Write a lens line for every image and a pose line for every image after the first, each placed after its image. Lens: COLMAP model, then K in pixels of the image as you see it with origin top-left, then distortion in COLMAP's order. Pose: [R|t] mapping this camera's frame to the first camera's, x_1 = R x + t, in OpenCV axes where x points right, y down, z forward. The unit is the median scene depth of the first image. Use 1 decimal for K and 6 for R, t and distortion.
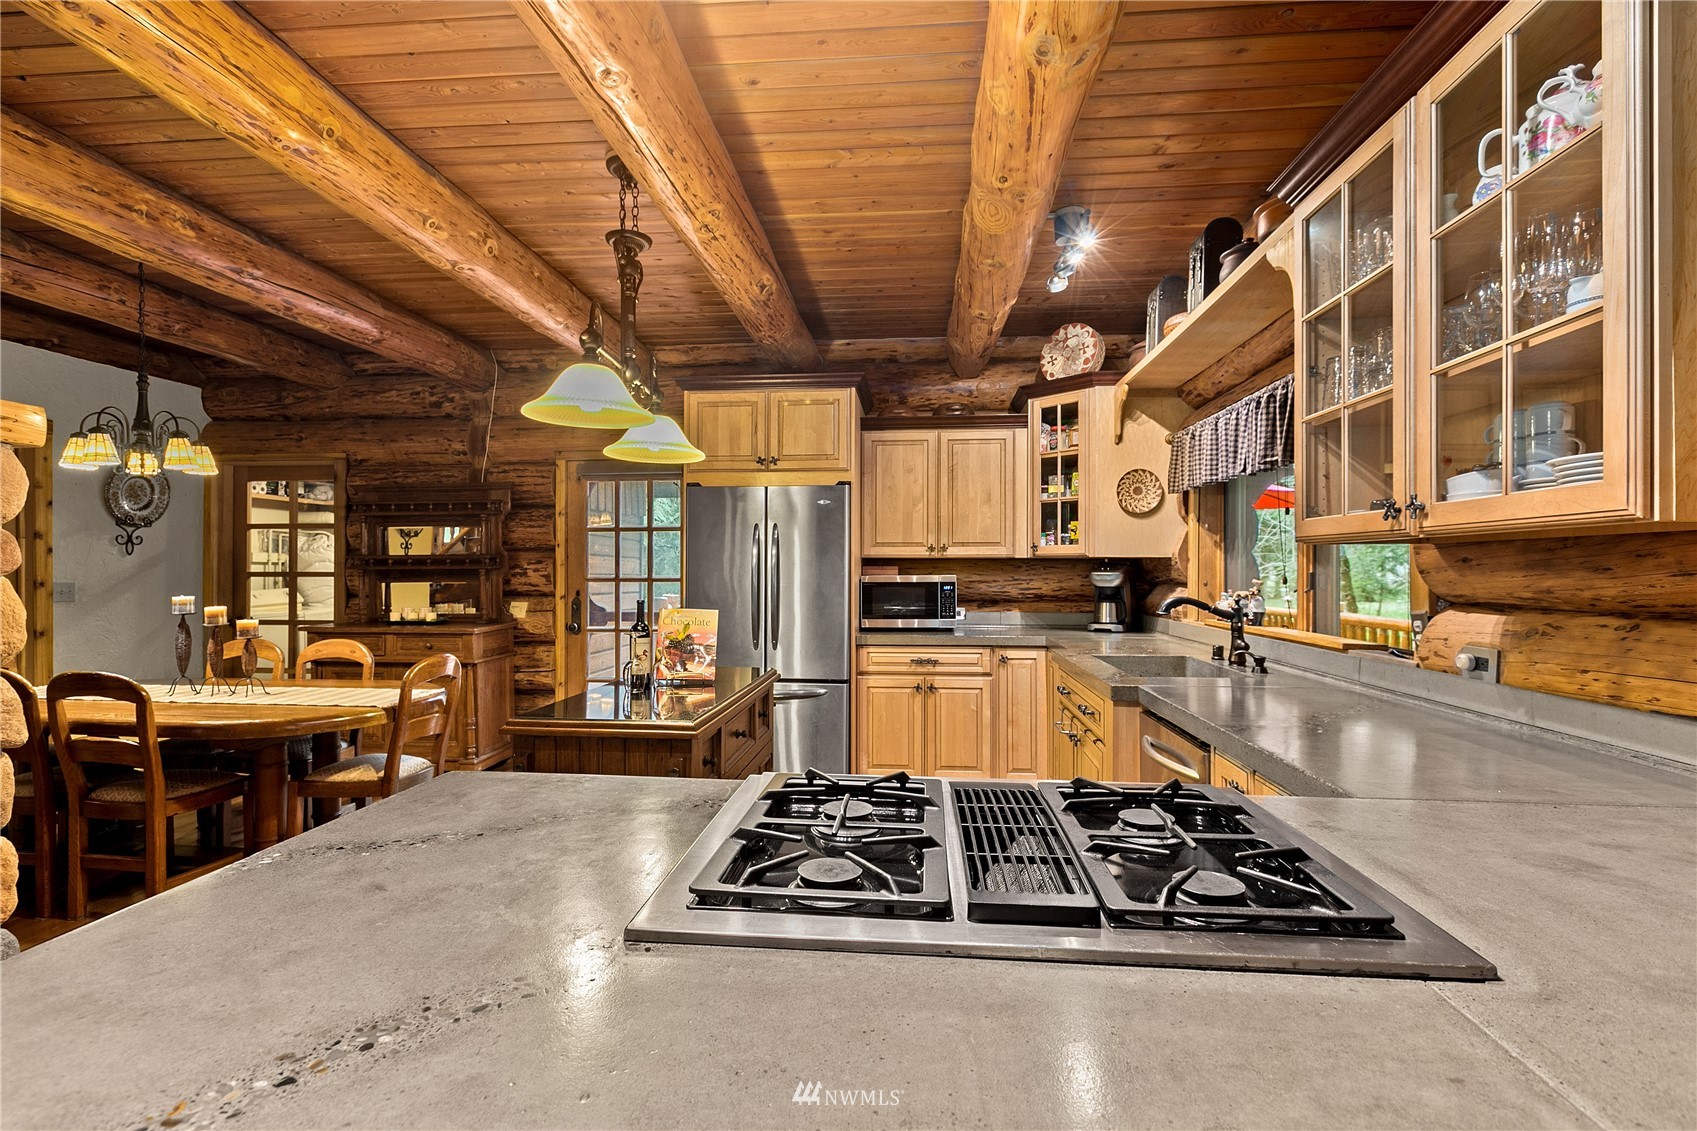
lens RADIAL K [[805.0, 0, 848.5], [0, 805.0, 565.5], [0, 0, 1]] dist [0.000295, -0.000089]
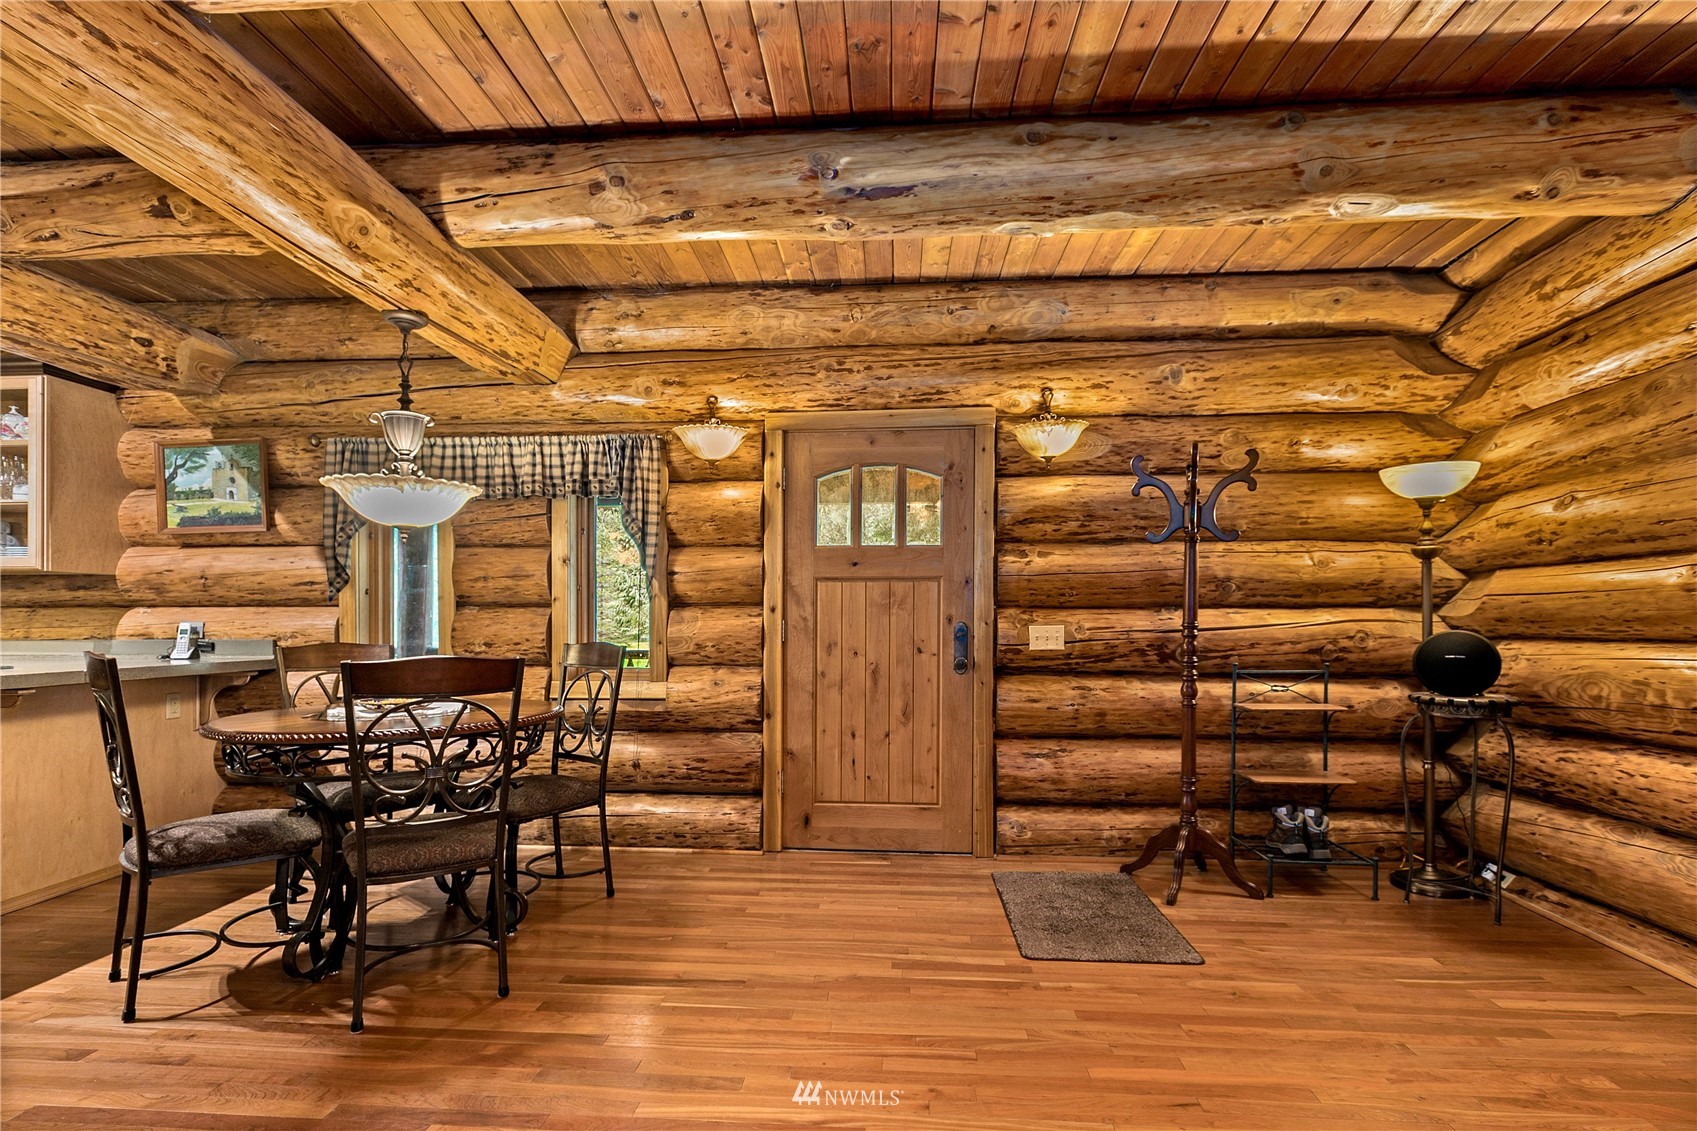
lens RADIAL K [[780.4, 0, 848.0], [0, 780.4, 612.5], [0, 0, 1]] dist [0.000049, -0.000939]
pose [[-0.032985, 0.006576, 0.999434, -0.610575], [-0.002176, 0.999976, -0.006651, 0.034797], [-0.999453, -0.002395, -0.032970, -0.580414]]
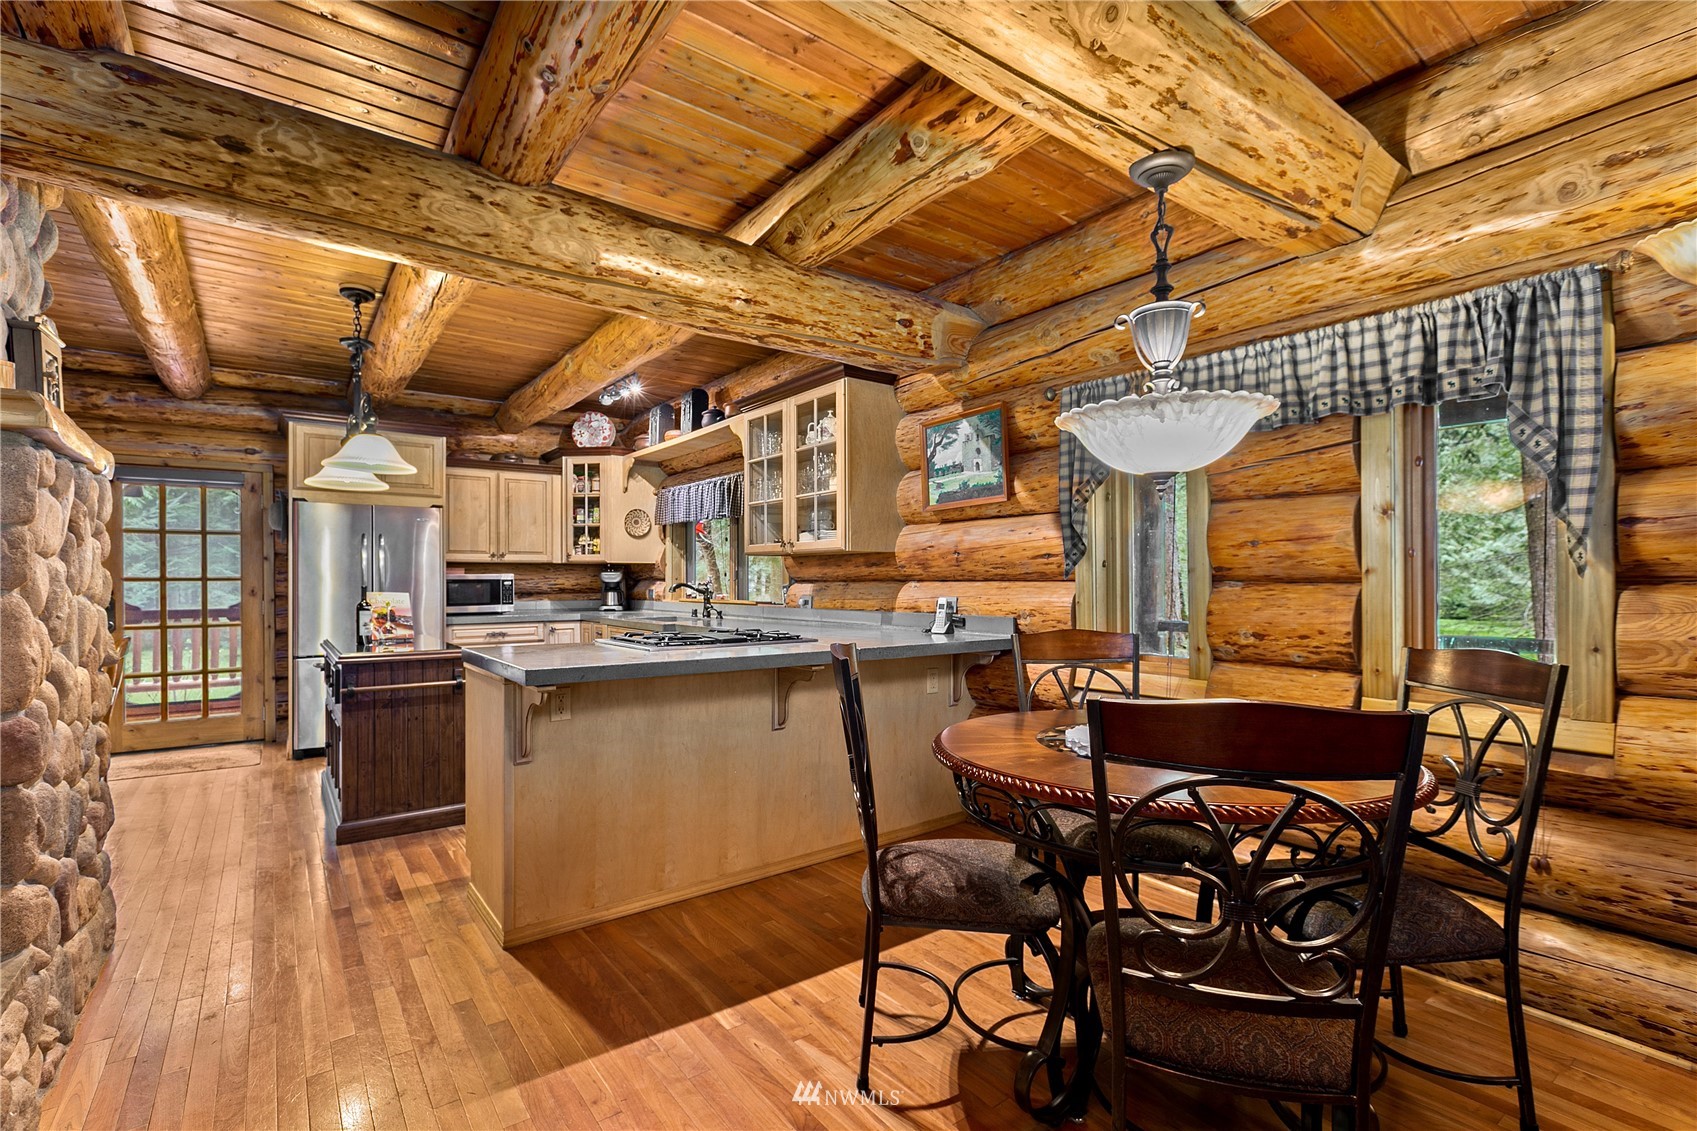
lens RADIAL K [[766.4, 0, 848.2], [0, 766.4, 577.3], [0, 0, 1]] dist [0.000280, 0.000524]
pose [[0.736368, -0.000680, 0.676581, -0.370018], [0.000414, 1.000000, 0.000554, 0.017874], [-0.676582, -0.000128, 0.736368, -0.429082]]
